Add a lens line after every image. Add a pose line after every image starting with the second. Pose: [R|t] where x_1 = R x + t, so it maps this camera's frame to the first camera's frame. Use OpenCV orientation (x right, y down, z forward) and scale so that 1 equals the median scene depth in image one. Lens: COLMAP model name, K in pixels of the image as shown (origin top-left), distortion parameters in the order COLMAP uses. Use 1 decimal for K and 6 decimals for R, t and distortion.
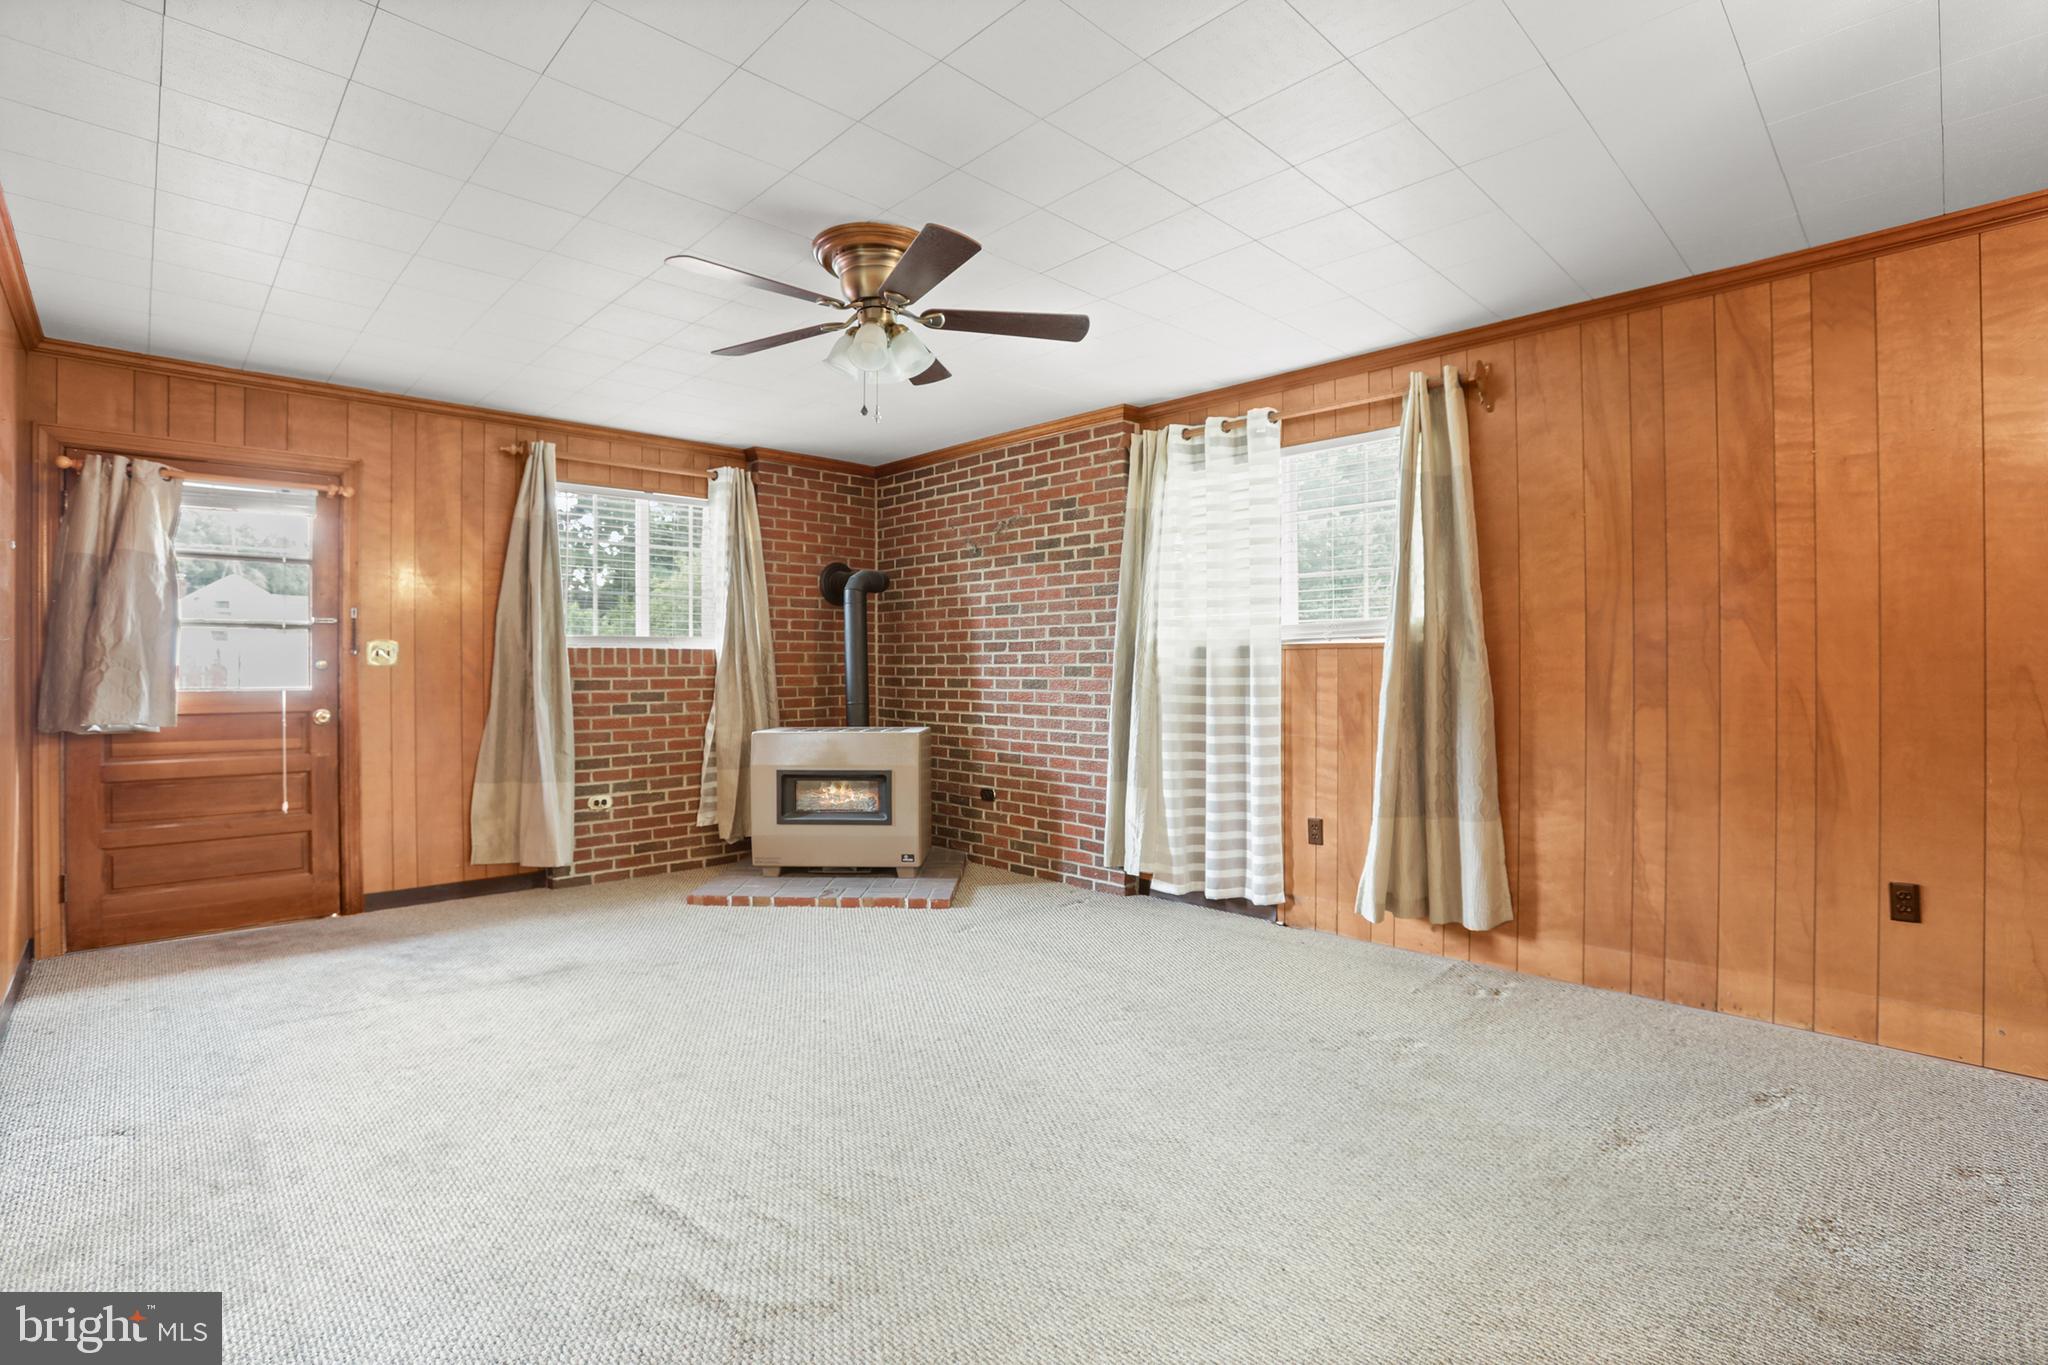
lens RADIAL K [[954.5, 0, 965.2], [0, 954.5, 661.3], [0, 0, 1]] dist [-0.021250, 0.015004]
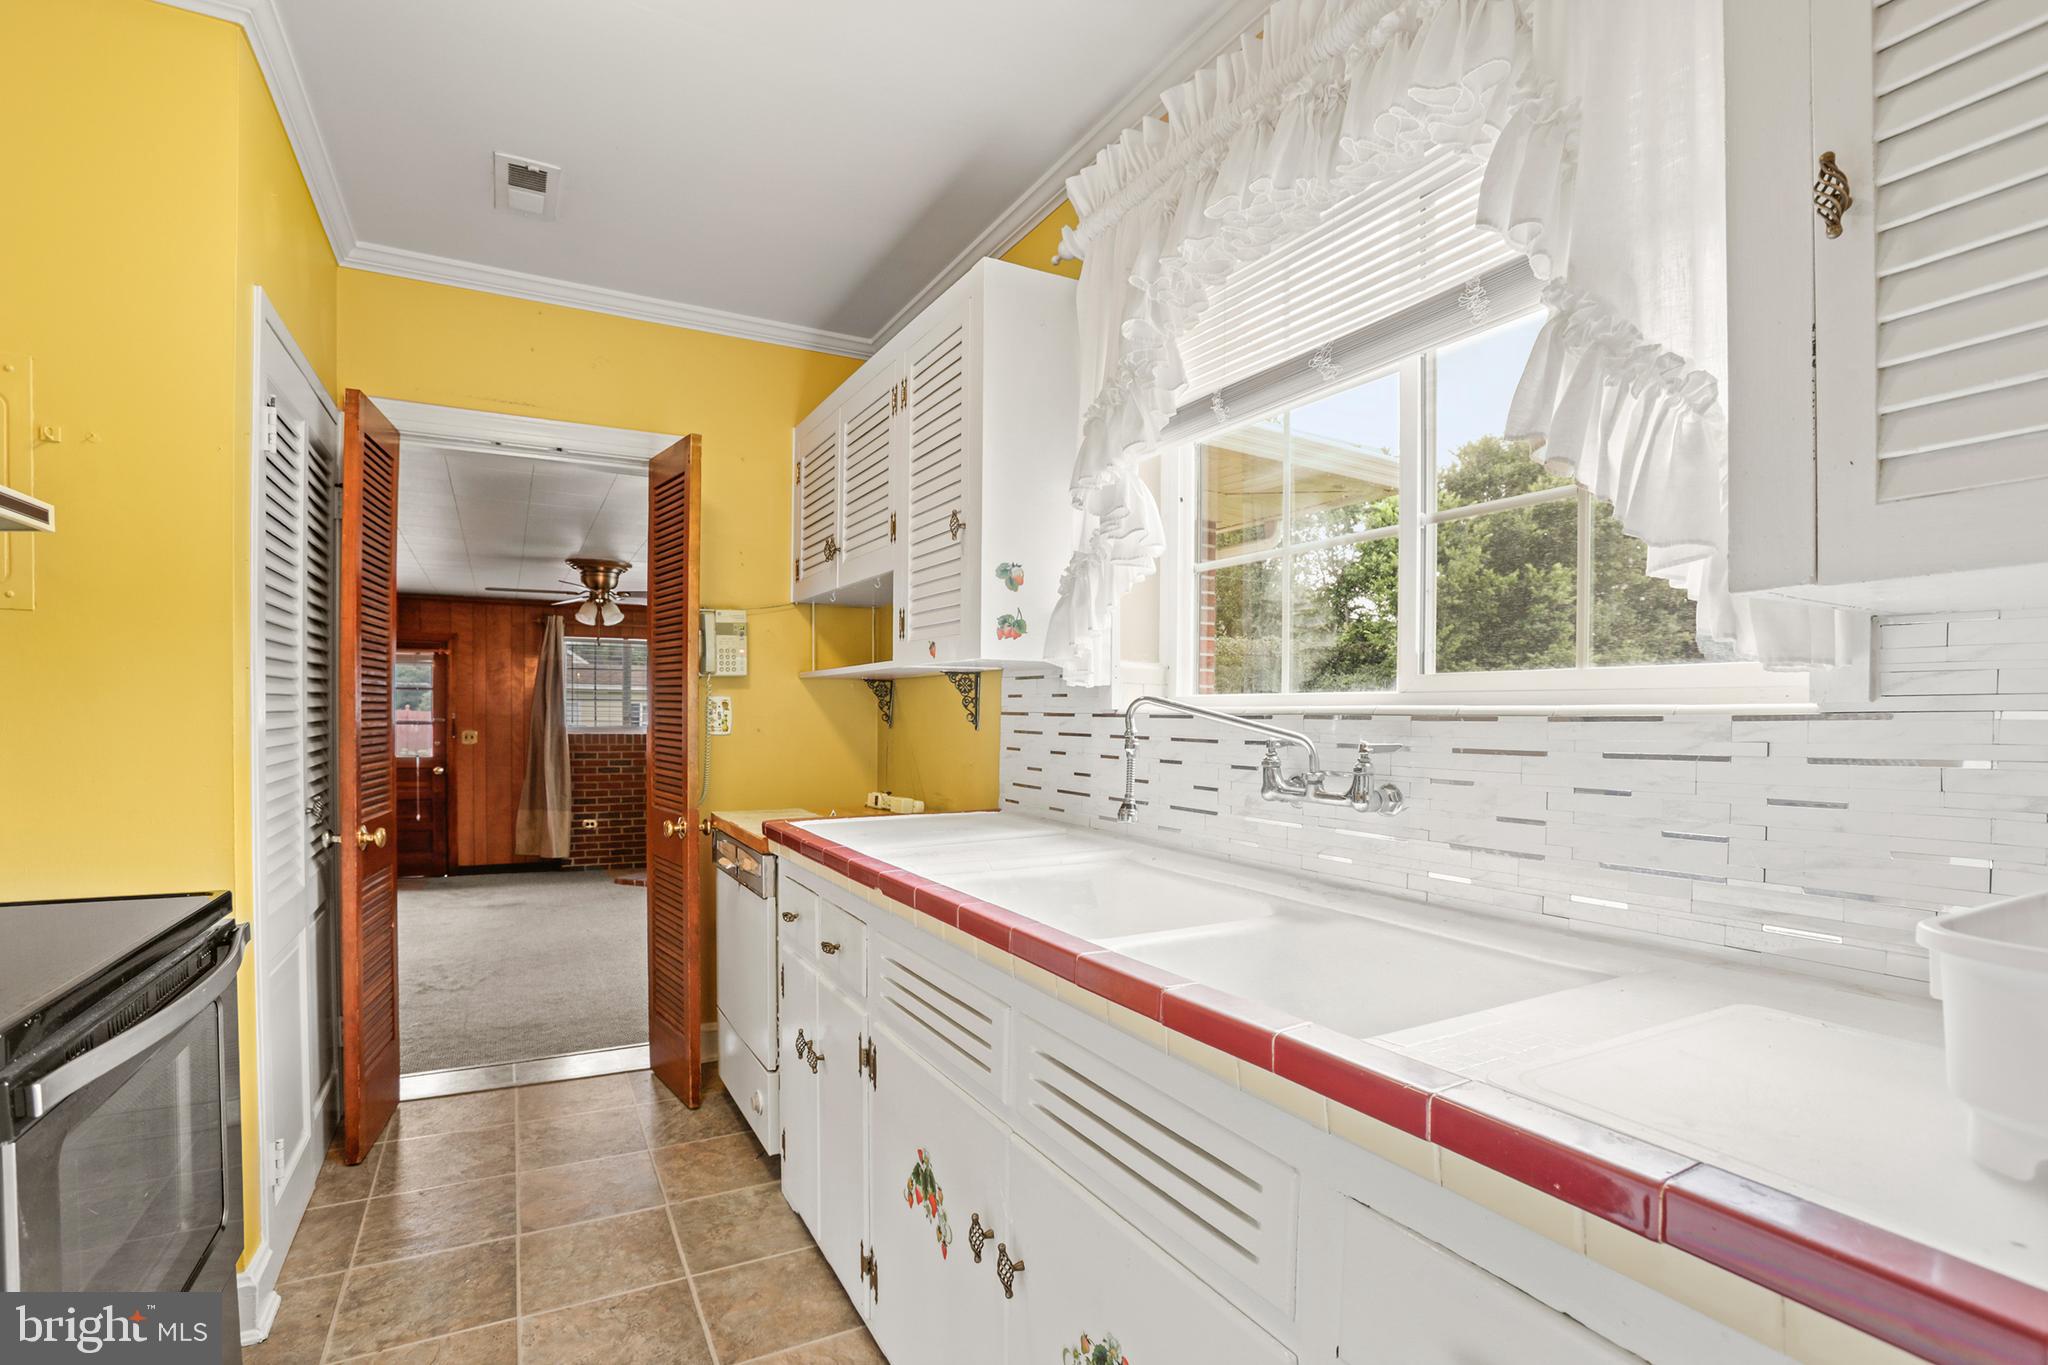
lens RADIAL K [[954.5, 0, 963.7], [0, 954.5, 735.1], [0, 0, 1]] dist [-0.021250, 0.015004]
pose [[0.965940, 0.025010, -0.257553, 0.757960], [-0.016182, 0.999209, 0.036338, -0.091426], [0.258258, -0.030933, 0.965581, -0.512634]]
